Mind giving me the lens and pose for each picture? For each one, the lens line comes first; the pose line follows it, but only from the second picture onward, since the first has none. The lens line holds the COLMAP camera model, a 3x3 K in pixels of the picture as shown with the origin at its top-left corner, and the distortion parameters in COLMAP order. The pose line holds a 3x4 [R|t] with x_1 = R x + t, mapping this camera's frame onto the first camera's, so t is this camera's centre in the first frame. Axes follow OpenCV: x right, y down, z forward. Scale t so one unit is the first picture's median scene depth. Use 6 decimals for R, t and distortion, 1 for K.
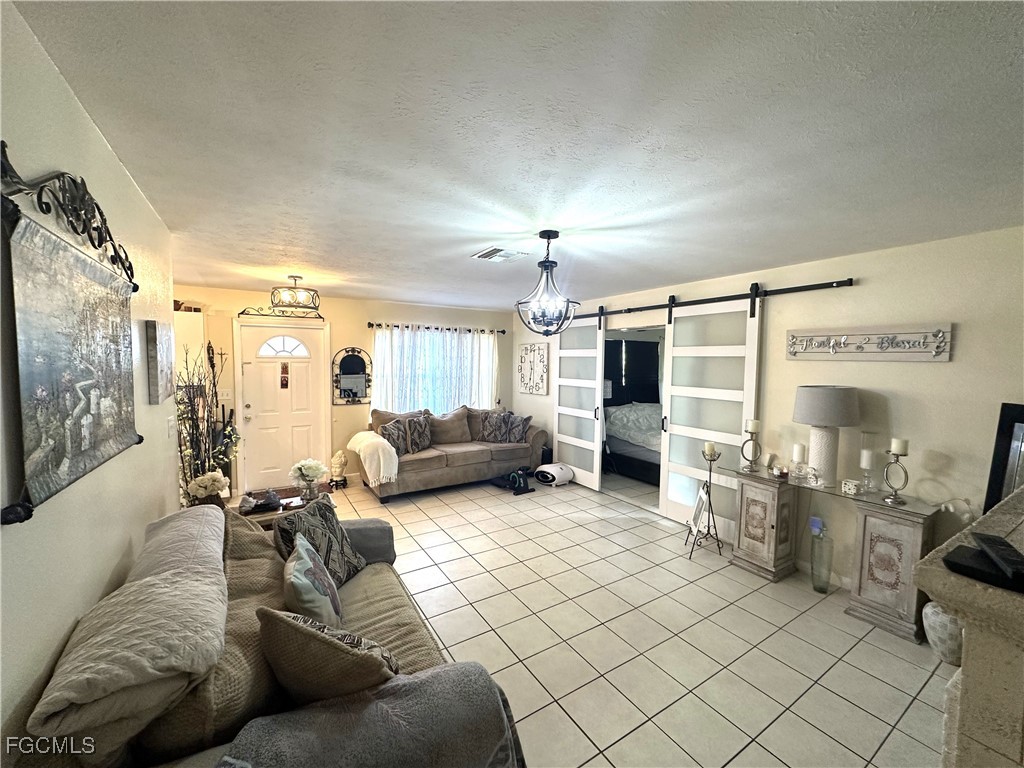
lens RADIAL K [[408.7, 0, 512.0], [0, 408.7, 384.0], [0, 0, 1]] dist [-0.001542, 0.000375]
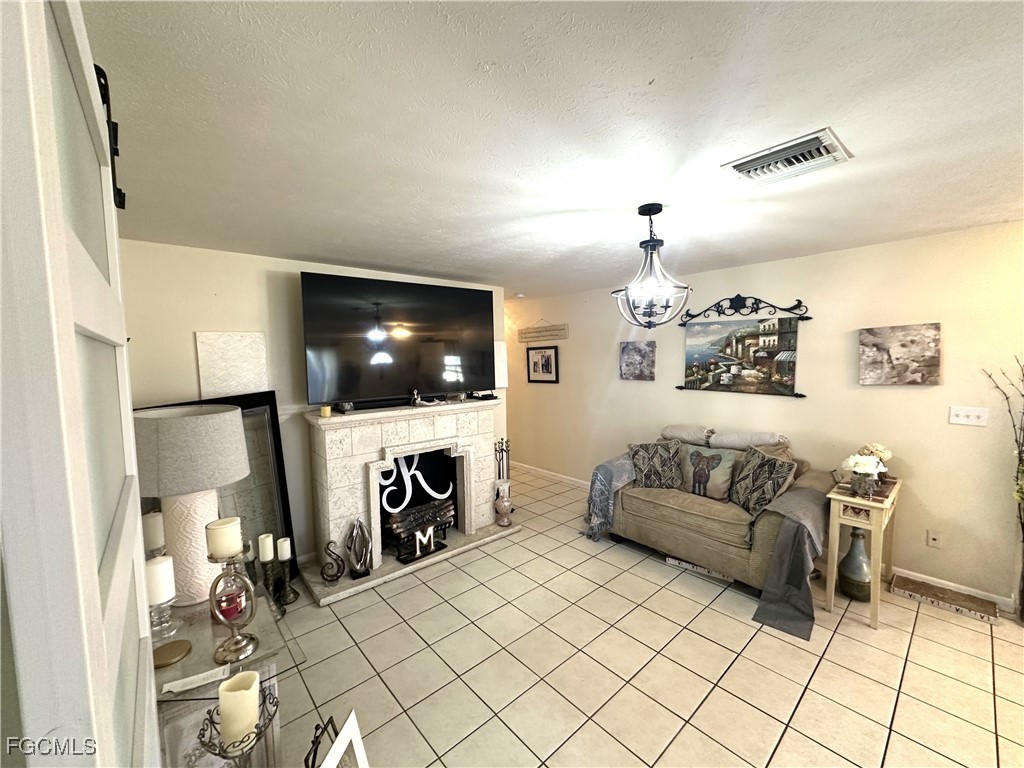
lens RADIAL K [[408.7, 0, 512.0], [0, 408.7, 384.0], [0, 0, 1]] dist [-0.001542, 0.000375]
pose [[-0.987105, 0.016382, -0.159234, 0.317632], [-0.003543, 0.992270, 0.124048, -0.065981], [0.160036, 0.123012, -0.979416, 1.126134]]
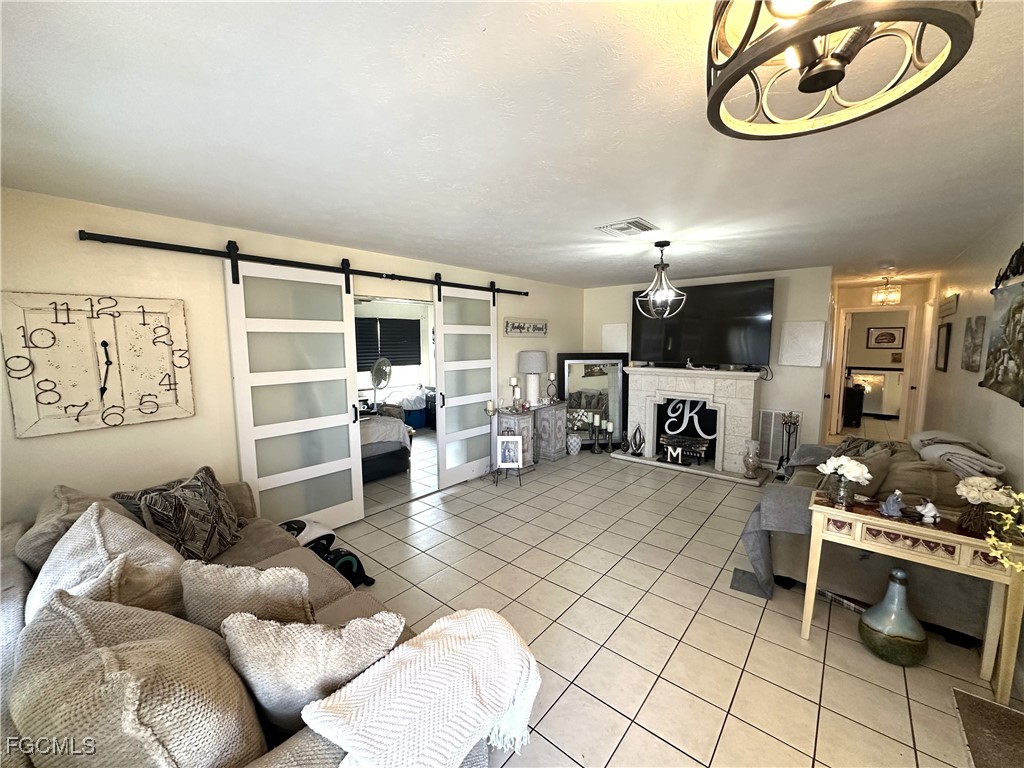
lens RADIAL K [[408.7, 0, 512.0], [0, 408.7, 384.0], [0, 0, 1]] dist [-0.001542, 0.000375]
pose [[-0.301514, -0.113580, 0.946672, -0.666072], [0.057042, 0.988952, 0.136820, -0.074106], [-0.951754, 0.095253, -0.291704, 1.169855]]
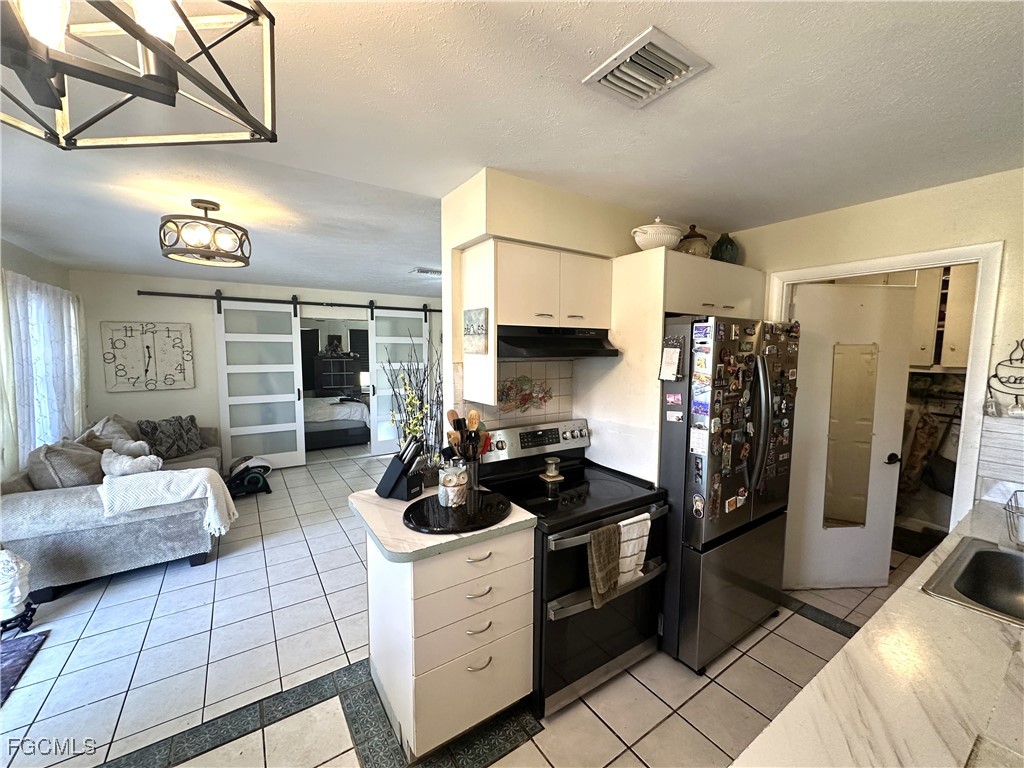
lens RADIAL K [[408.7, 0, 512.0], [0, 408.7, 384.0], [0, 0, 1]] dist [-0.001542, 0.000375]
pose [[-0.031362, -0.098335, 0.994659, -1.102123], [0.052508, 0.993612, 0.099887, -0.042462], [-0.998128, 0.055360, -0.025999, 0.572574]]
